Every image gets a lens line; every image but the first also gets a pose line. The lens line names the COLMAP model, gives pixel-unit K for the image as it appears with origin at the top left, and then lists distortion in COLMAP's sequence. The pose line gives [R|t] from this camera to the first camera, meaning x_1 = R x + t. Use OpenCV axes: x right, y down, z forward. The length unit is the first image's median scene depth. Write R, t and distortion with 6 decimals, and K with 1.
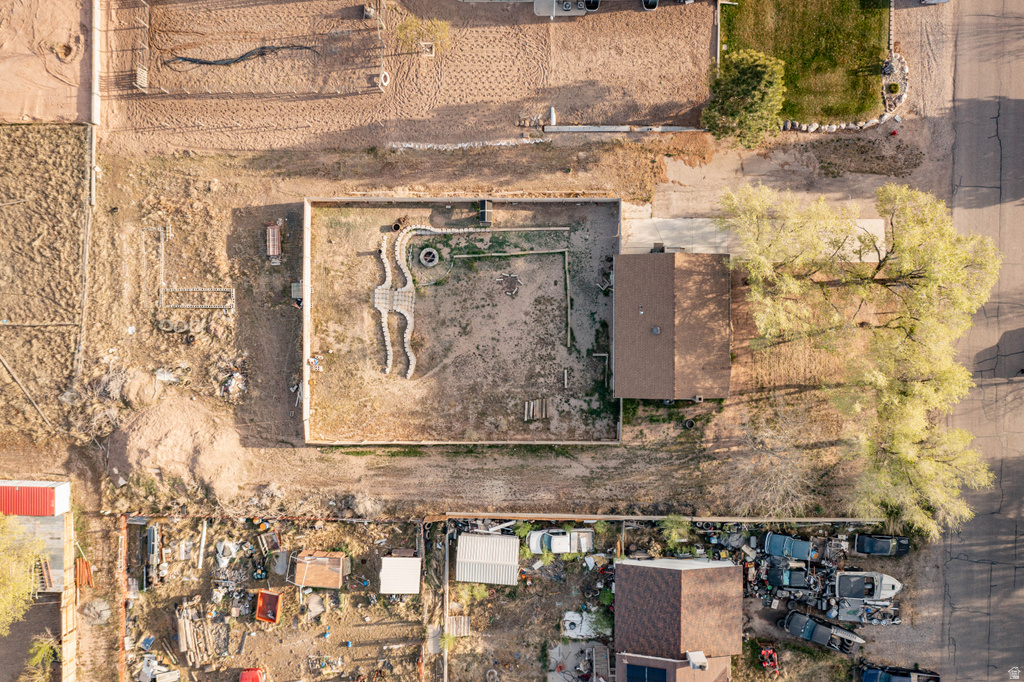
lens RADIAL K [[800.7, 0, 513.2], [0, 800.7, 343.2], [0, 0, 1]] dist [-0.007817, 0.000753]
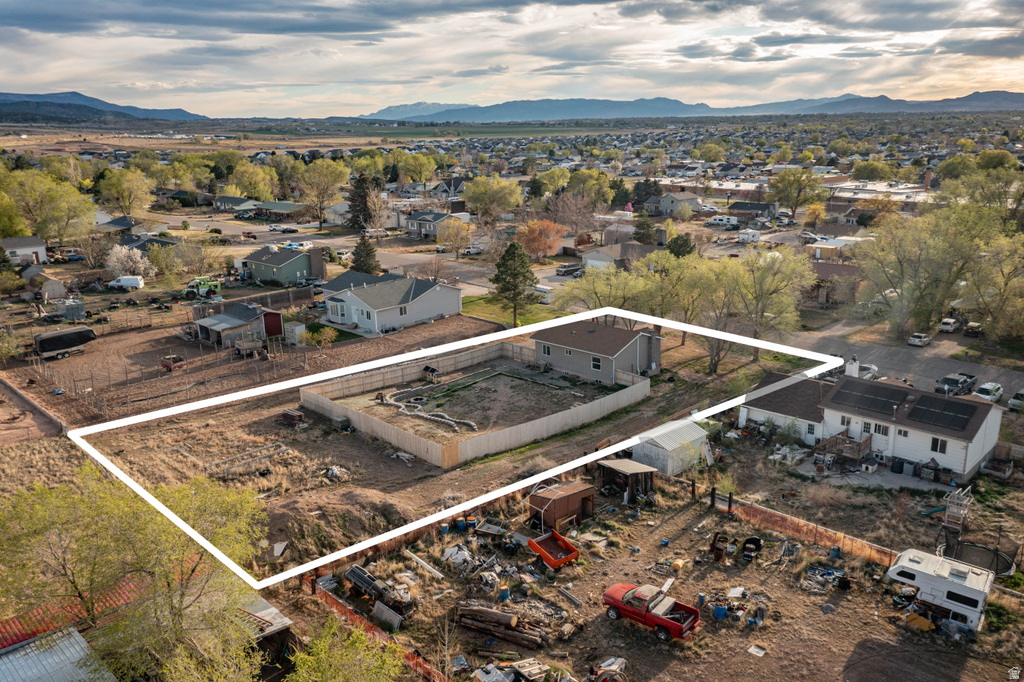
lens RADIAL K [[800.7, 0, 514.1], [0, 800.7, 339.8], [0, 0, 1]] dist [-0.007817, 0.000753]
pose [[0.701219, -0.169725, 0.692448, -0.786284], [0.712946, 0.166552, -0.681153, 0.753320], [0.000280, 0.971316, 0.237794, 0.648863]]
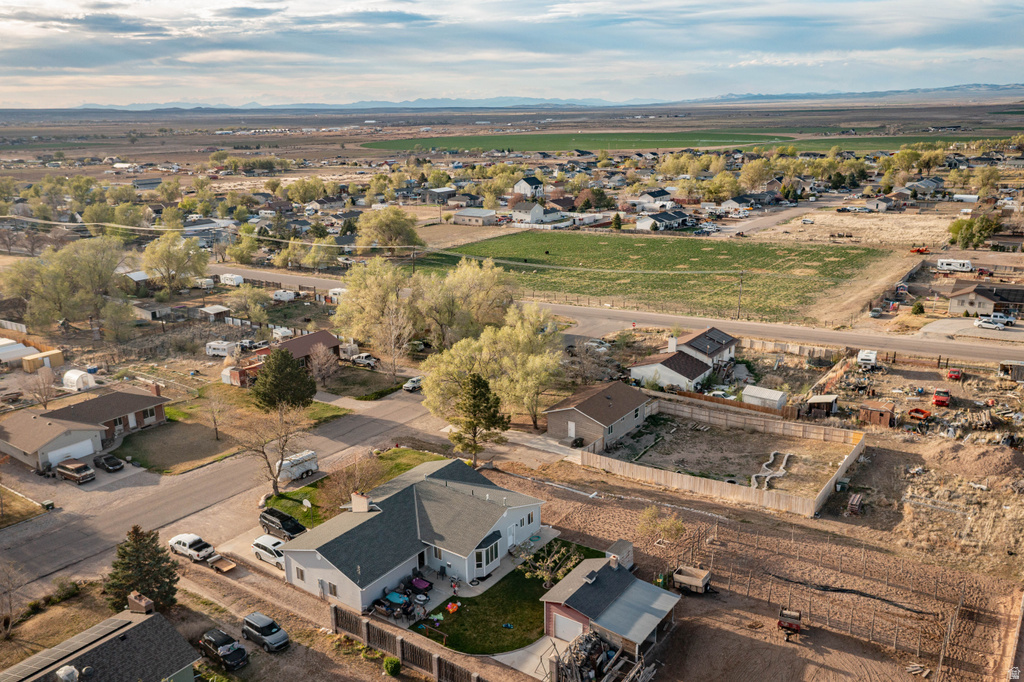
lens RADIAL K [[800.7, 0, 519.1], [0, 800.7, 339.5], [0, 0, 1]] dist [-0.007817, 0.000753]
pose [[-0.820527, -0.113381, 0.560250, -0.513820], [0.570084, -0.233854, 0.787602, -1.247531], [0.041718, 0.965638, 0.256520, 0.444616]]
